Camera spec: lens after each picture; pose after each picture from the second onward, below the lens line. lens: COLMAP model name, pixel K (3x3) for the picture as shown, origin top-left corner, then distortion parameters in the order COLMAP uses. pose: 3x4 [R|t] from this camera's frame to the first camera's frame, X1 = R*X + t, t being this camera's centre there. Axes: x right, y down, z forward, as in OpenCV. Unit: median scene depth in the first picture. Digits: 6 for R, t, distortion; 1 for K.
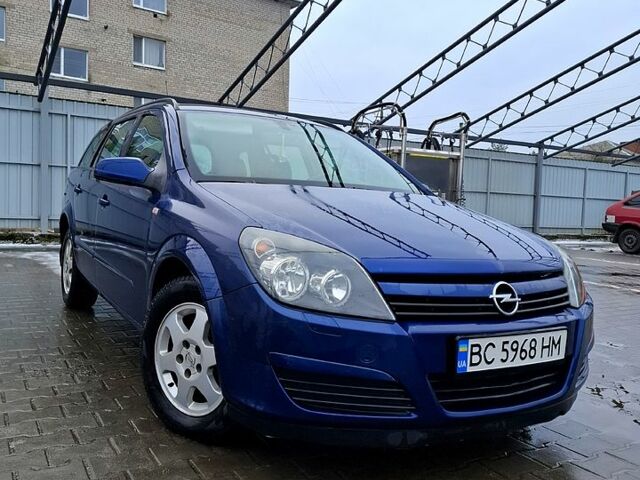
lens RADIAL K [[578.1, 0, 323.5], [0, 578.1, 233.1], [0, 0, 1]] dist [0.131053, -0.186739]
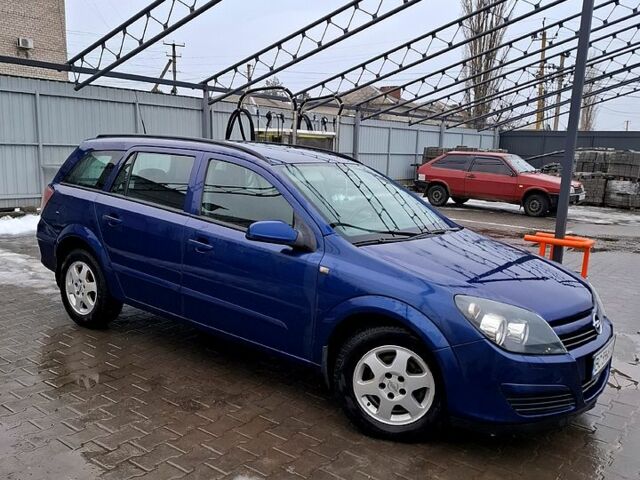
lens RADIAL K [[577.6, 0, 320.0], [0, 577.6, 240.0], [0, 0, 1]] dist [0.131101, -0.178660]
pose [[0.930408, -0.066120, 0.360513, -0.754629], [0.022471, 0.992034, 0.123950, -0.262182], [-0.365837, -0.107223, 0.924482, -0.147575]]
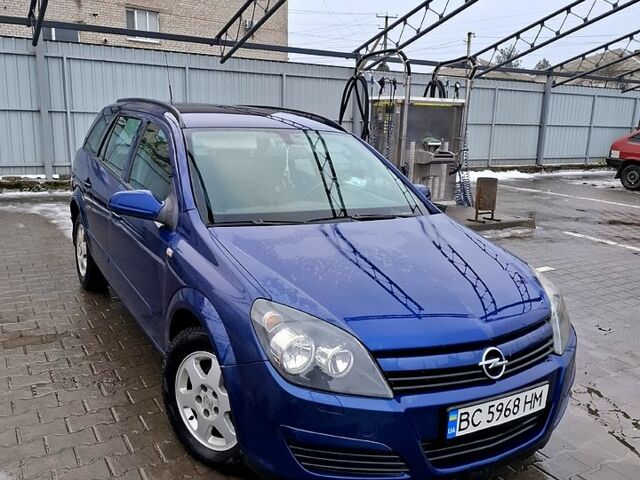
lens RADIAL K [[577.6, 0, 320.0], [0, 577.6, 240.0], [0, 0, 1]] dist [0.131101, -0.178660]
pose [[0.999959, -0.001887, -0.008883, -0.004127], [0.003290, 0.987005, 0.160655, -0.232961], [0.008465, -0.160678, 0.986971, -0.041565]]
